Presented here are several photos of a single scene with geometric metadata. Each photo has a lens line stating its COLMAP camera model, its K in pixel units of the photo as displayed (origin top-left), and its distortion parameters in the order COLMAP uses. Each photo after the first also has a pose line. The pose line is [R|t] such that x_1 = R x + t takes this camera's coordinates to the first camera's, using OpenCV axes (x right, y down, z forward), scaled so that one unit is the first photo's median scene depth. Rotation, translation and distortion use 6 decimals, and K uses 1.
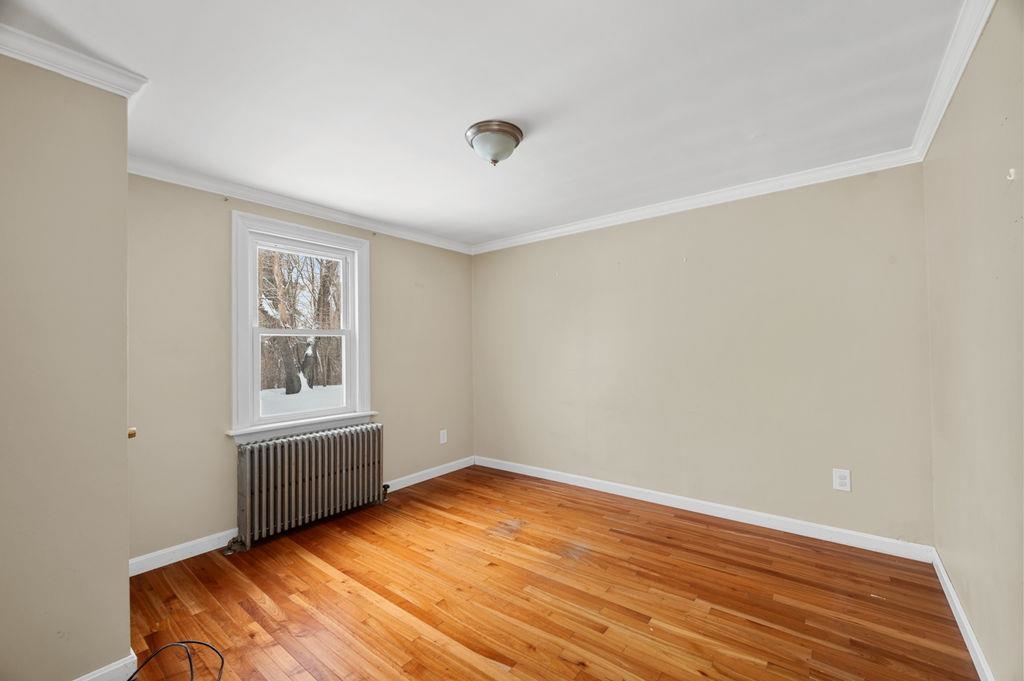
lens RADIAL K [[417.9, 0, 512.0], [0, 417.9, 340.5], [0, 0, 1]] dist [0.000562, 0.000042]
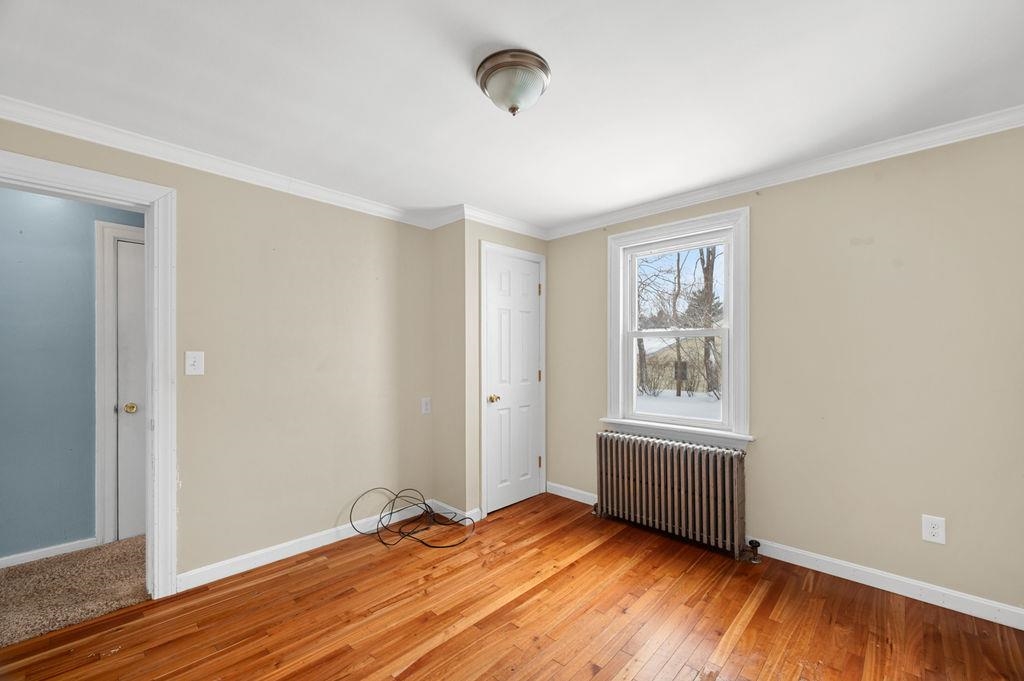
lens RADIAL K [[419.1, 0, 512.7], [0, 419.1, 355.6], [0, 0, 1]] dist [-0.000266, -0.000090]
pose [[-0.092545, 0.013316, -0.995619, 0.552697], [0.019896, 0.999736, 0.011522, 0.012243], [0.995510, -0.018743, -0.092786, 0.811014]]
